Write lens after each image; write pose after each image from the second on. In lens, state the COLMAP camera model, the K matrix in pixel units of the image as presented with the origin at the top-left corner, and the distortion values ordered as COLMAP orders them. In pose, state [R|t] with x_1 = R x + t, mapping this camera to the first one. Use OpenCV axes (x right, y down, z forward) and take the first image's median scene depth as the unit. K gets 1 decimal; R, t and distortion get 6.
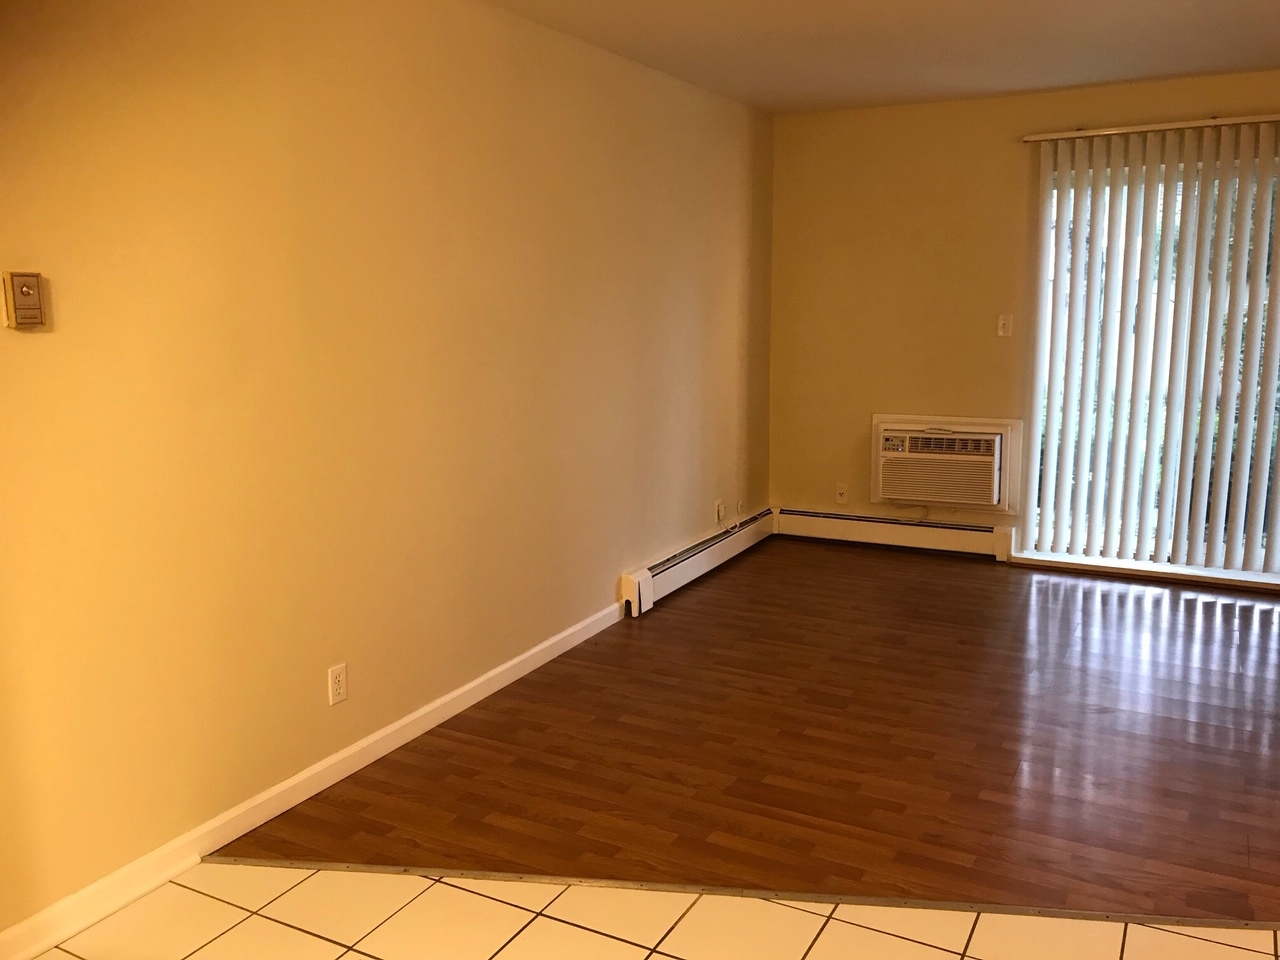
lens RADIAL K [[1052.1, 0, 641.7], [0, 1052.1, 473.6], [0, 0, 1]] dist [0.031033, -0.040375]
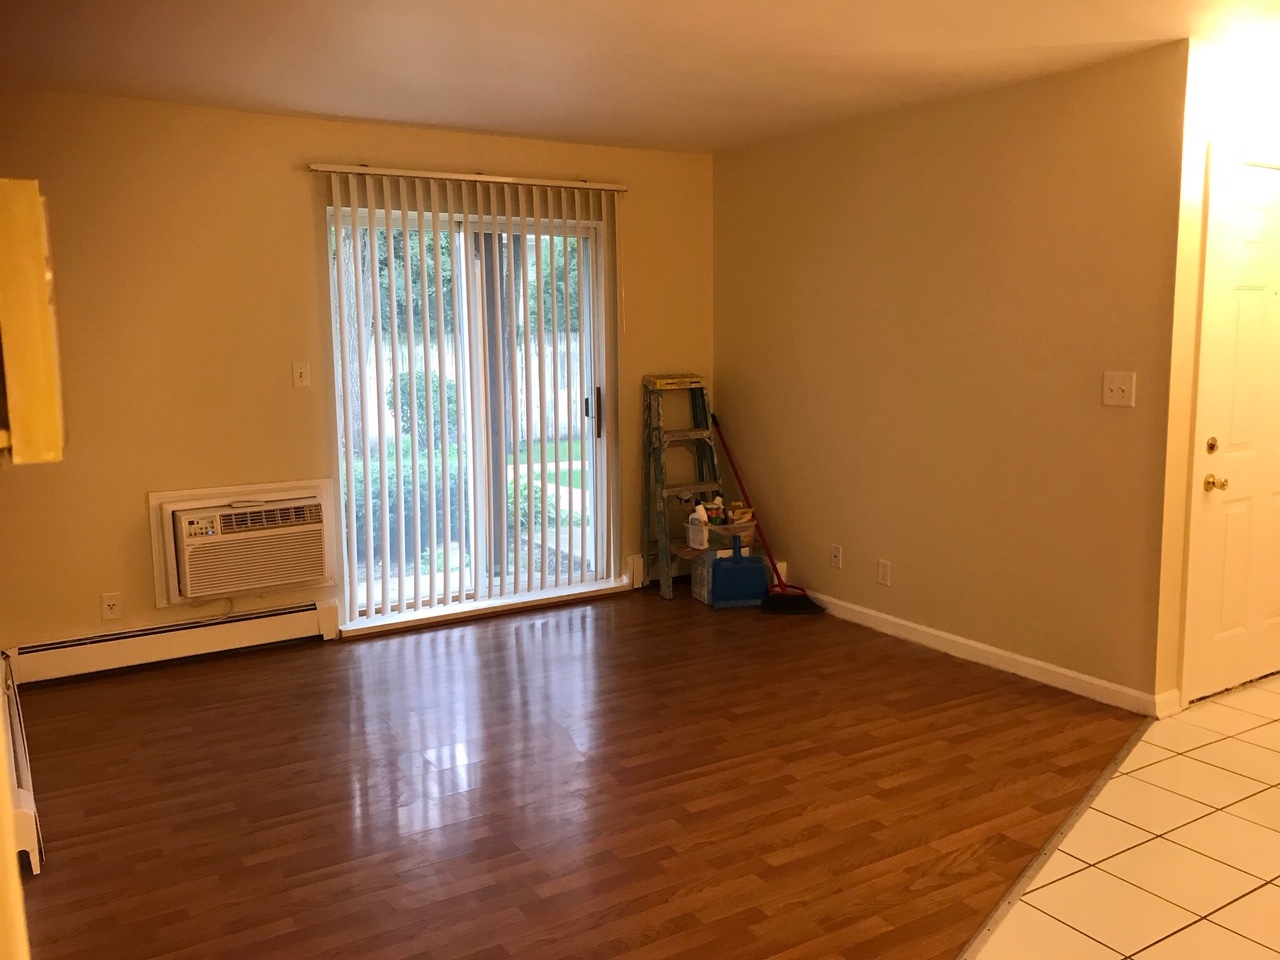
lens RADIAL K [[1052.1, 0, 630.2], [0, 1052.1, 470.8], [0, 0, 1]] dist [0.031033, -0.040375]
pose [[0.489962, -0.104253, 0.865488, -0.284960], [0.147332, 0.988444, 0.035657, -0.050964], [-0.859203, 0.110044, 0.499660, 0.327745]]
